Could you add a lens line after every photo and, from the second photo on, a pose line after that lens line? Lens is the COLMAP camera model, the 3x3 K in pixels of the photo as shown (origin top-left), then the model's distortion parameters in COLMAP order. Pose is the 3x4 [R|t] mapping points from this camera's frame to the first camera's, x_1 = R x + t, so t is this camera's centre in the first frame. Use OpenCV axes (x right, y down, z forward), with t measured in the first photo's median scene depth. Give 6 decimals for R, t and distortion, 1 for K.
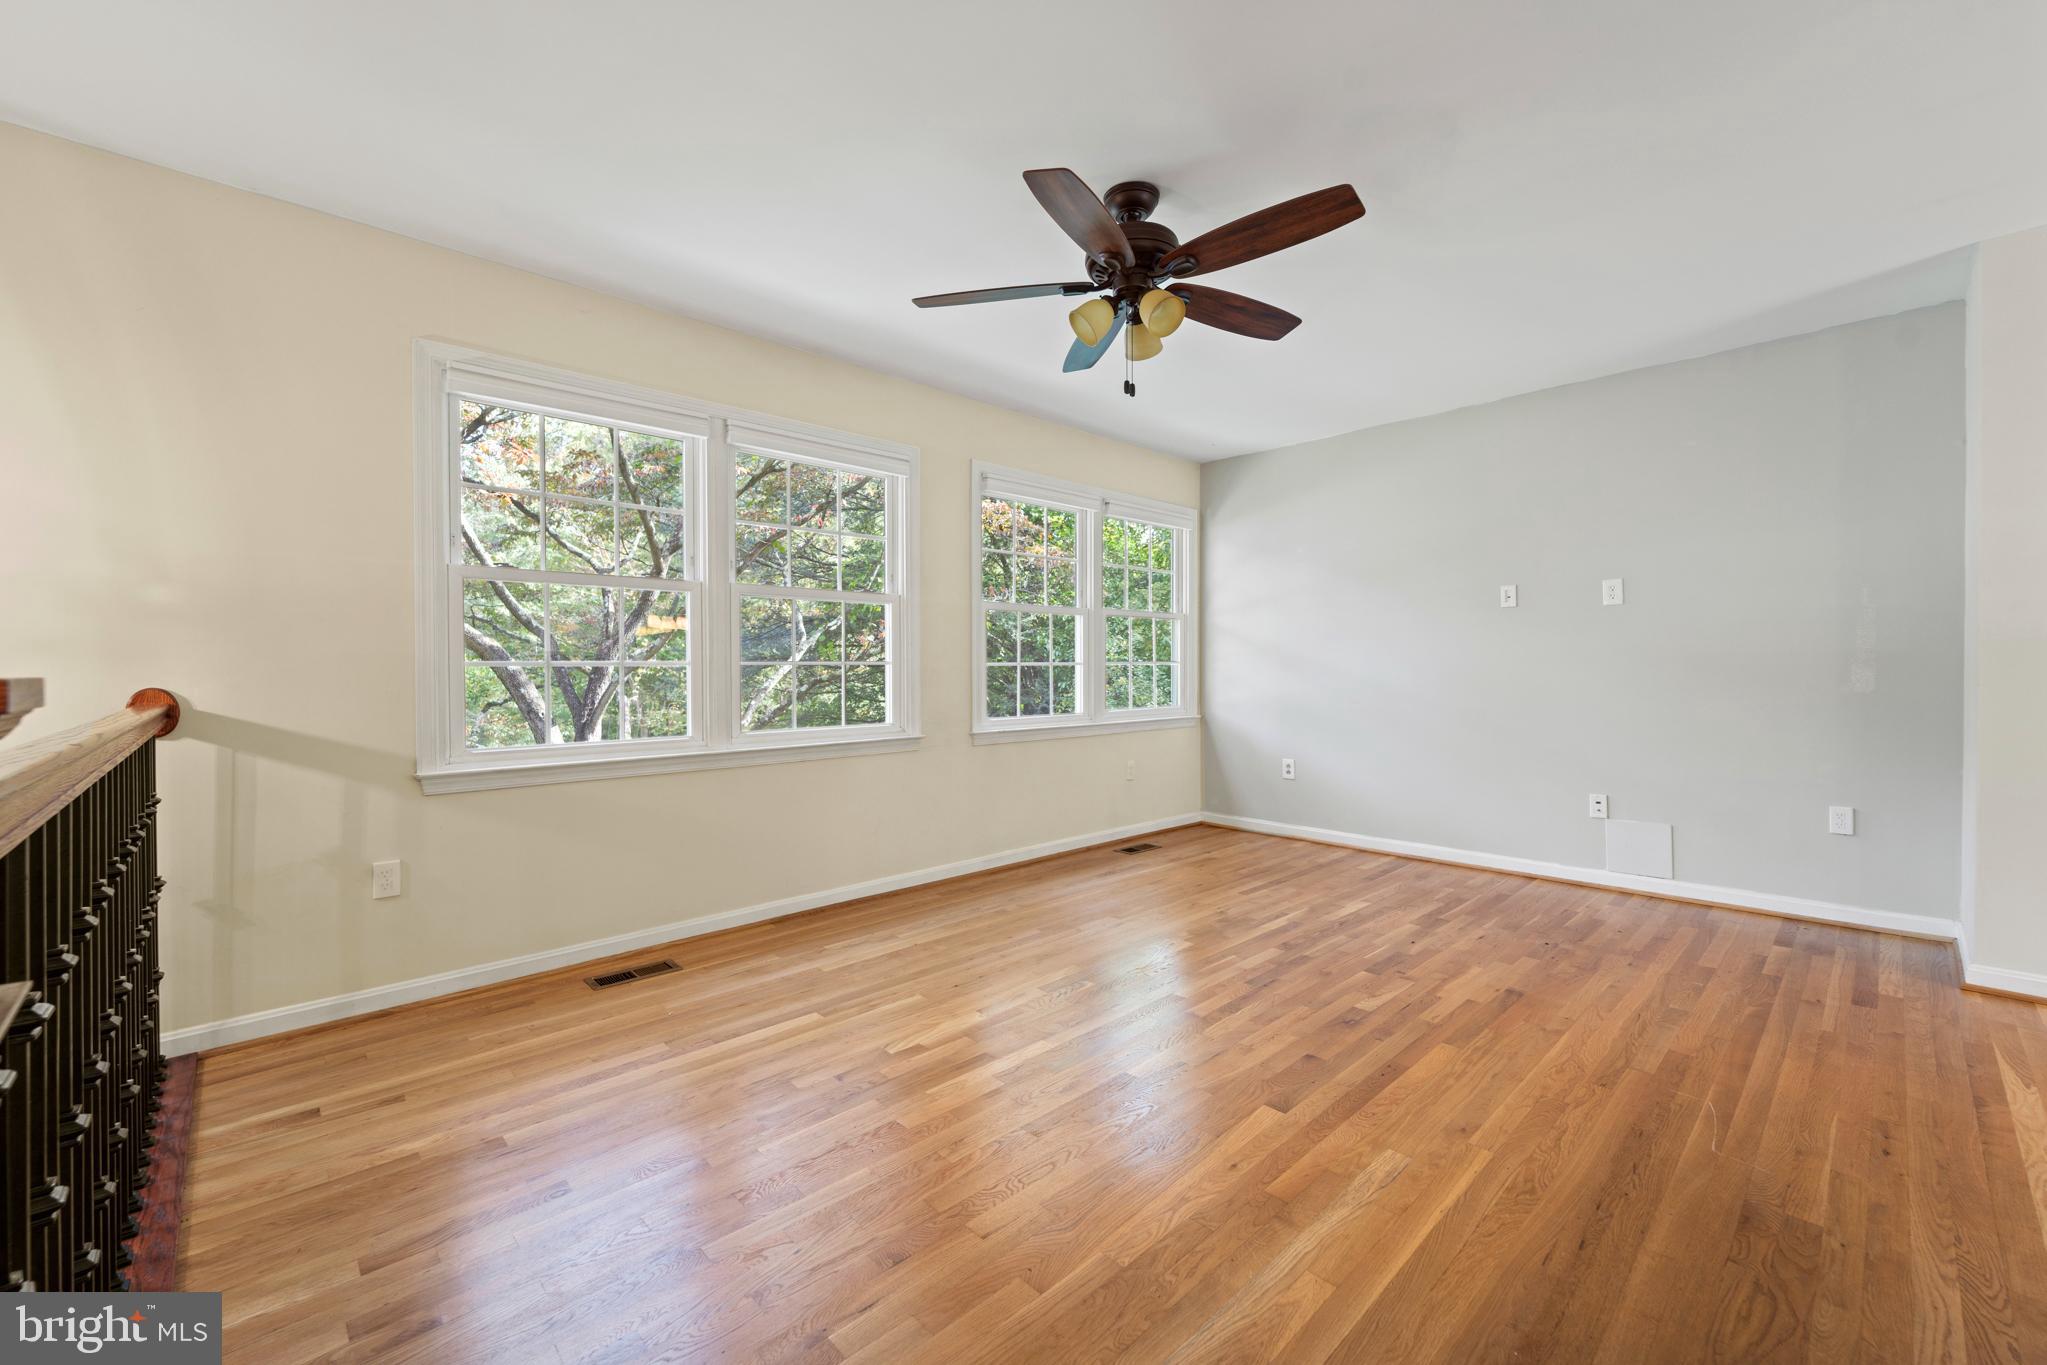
lens RADIAL K [[823.0, 0, 1024.2], [0, 823.0, 673.6], [0, 0, 1]] dist [0.000401, -0.000414]
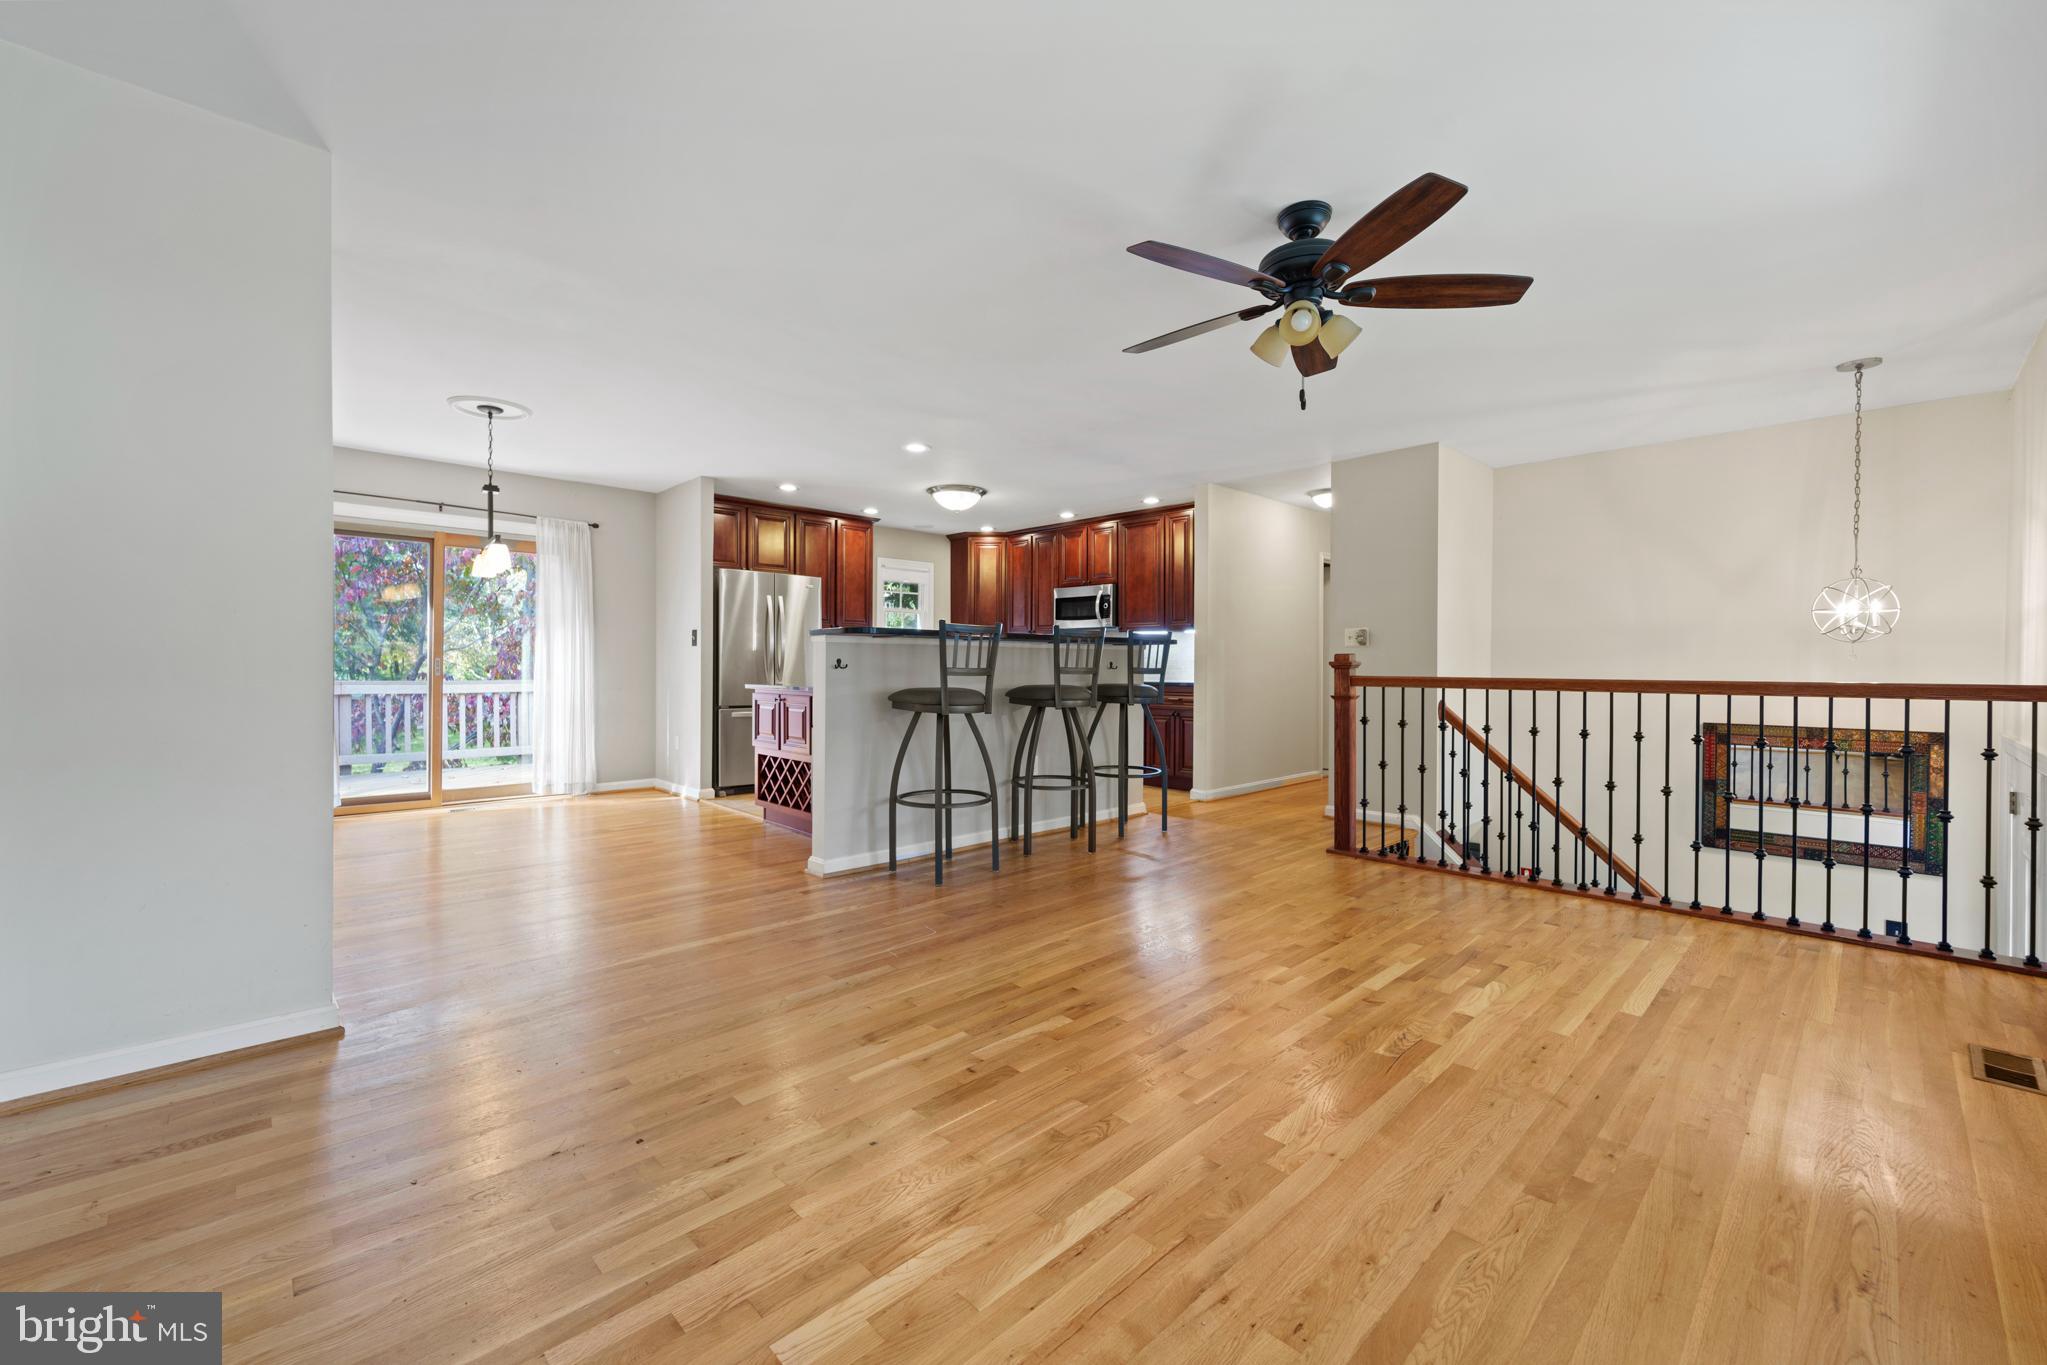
lens RADIAL K [[823.0, 0, 1010.7], [0, 823.0, 674.4], [0, 0, 1]] dist [0.000401, -0.000414]
pose [[-0.999953, 0.001573, 0.009545, 0.377690], [0.001772, 0.999780, 0.020884, -0.004996], [-0.009511, 0.020900, -0.999736, 1.577275]]
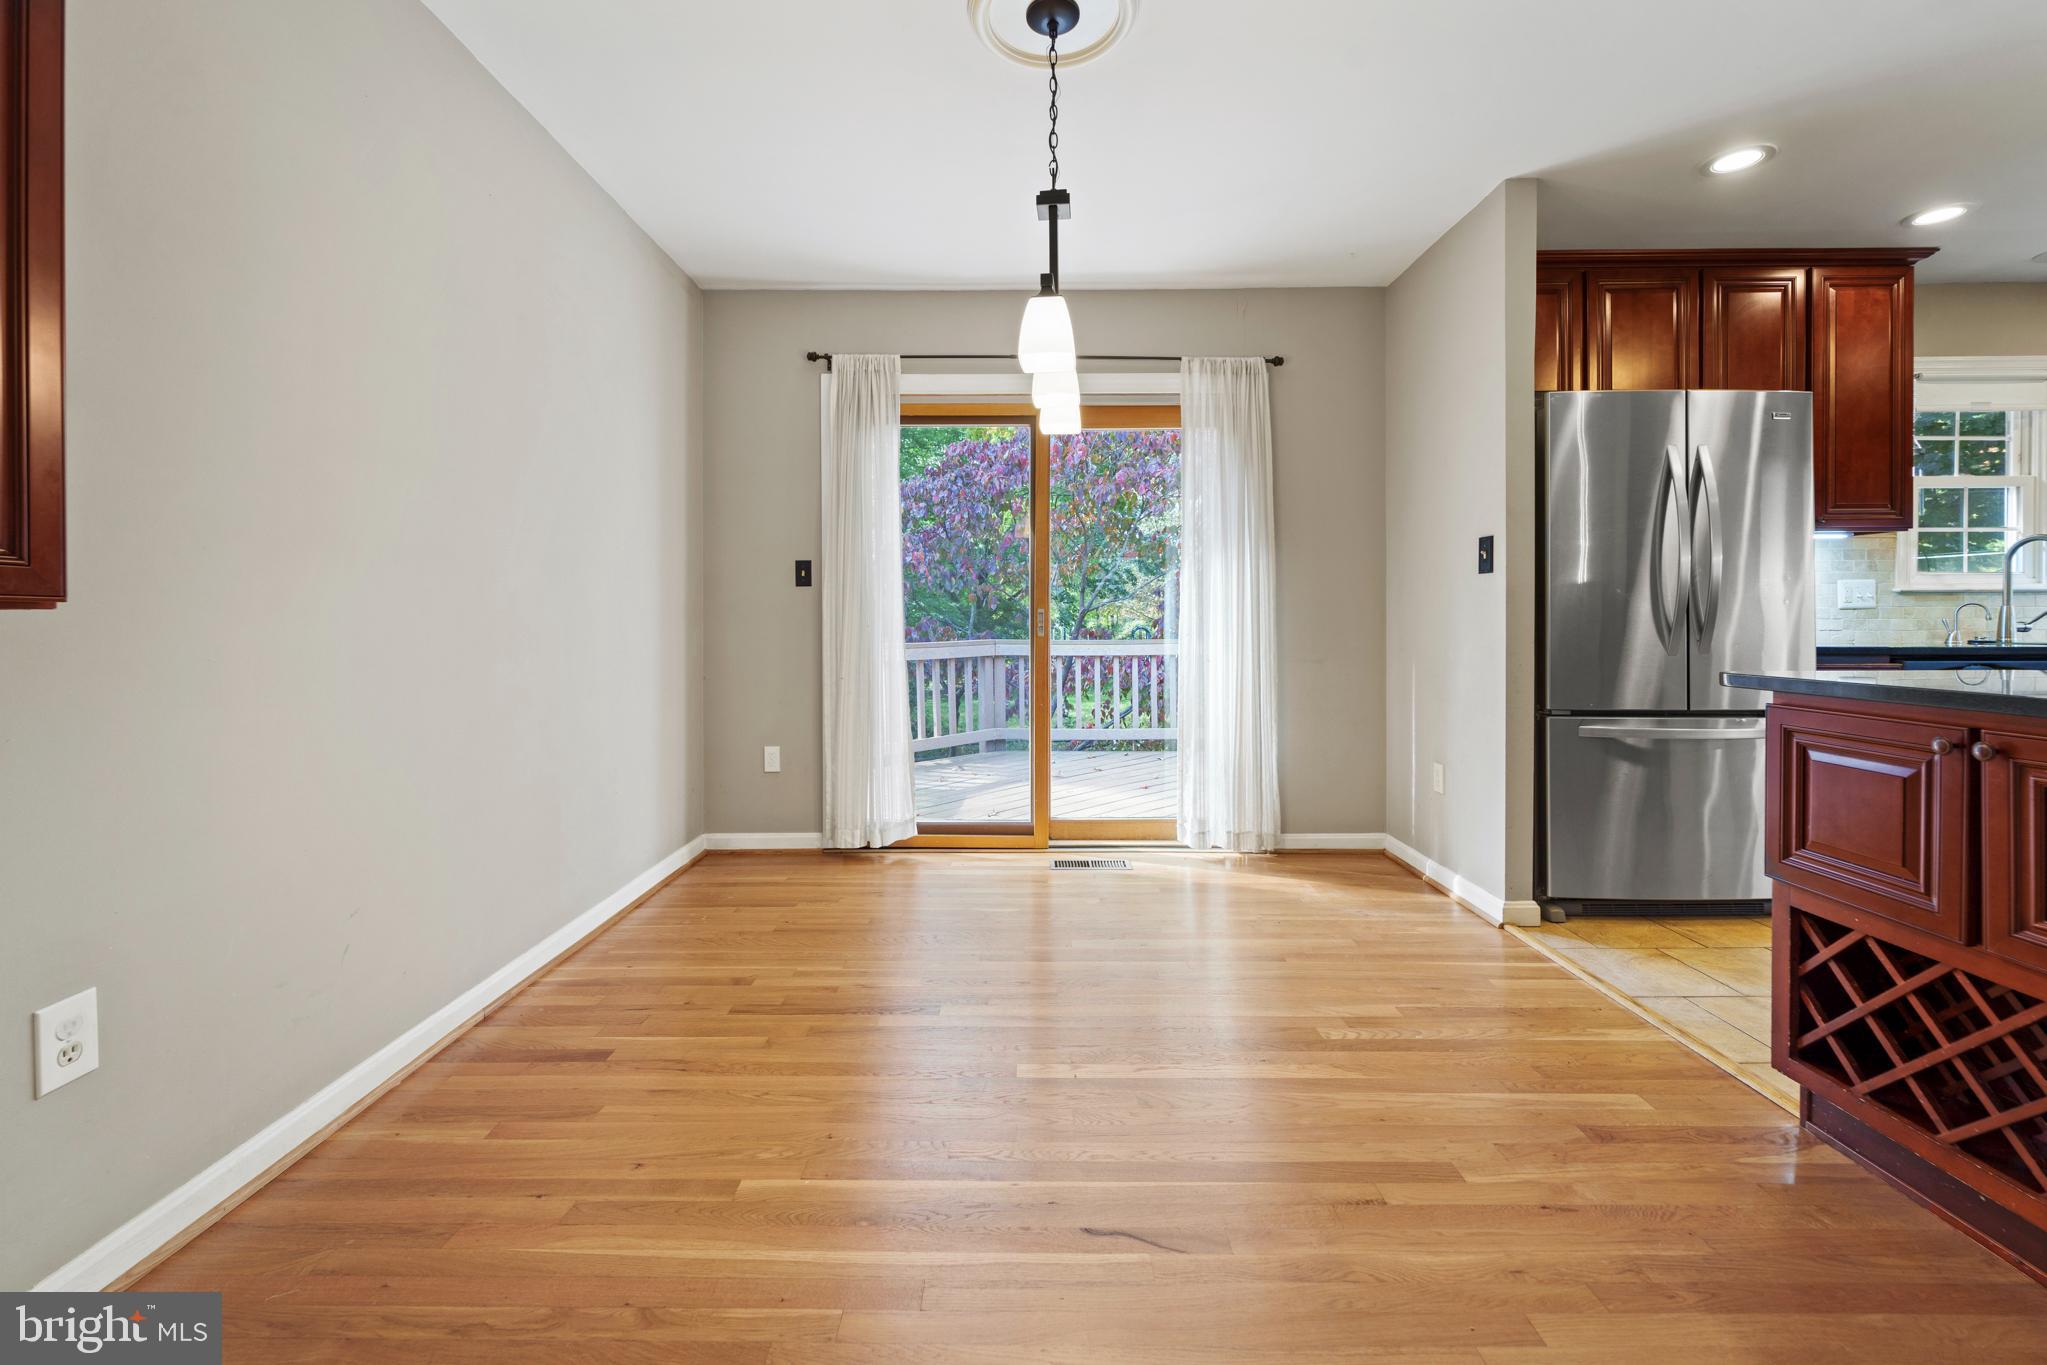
lens RADIAL K [[823.0, 0, 1008.4], [0, 823.0, 628.3], [0, 0, 1]] dist [0.000401, -0.000414]
pose [[-0.710864, 0.002959, 0.703323, 0.904625], [0.018881, 0.999711, 0.014877, 0.002390], [-0.703076, 0.023855, -0.710715, 0.591619]]
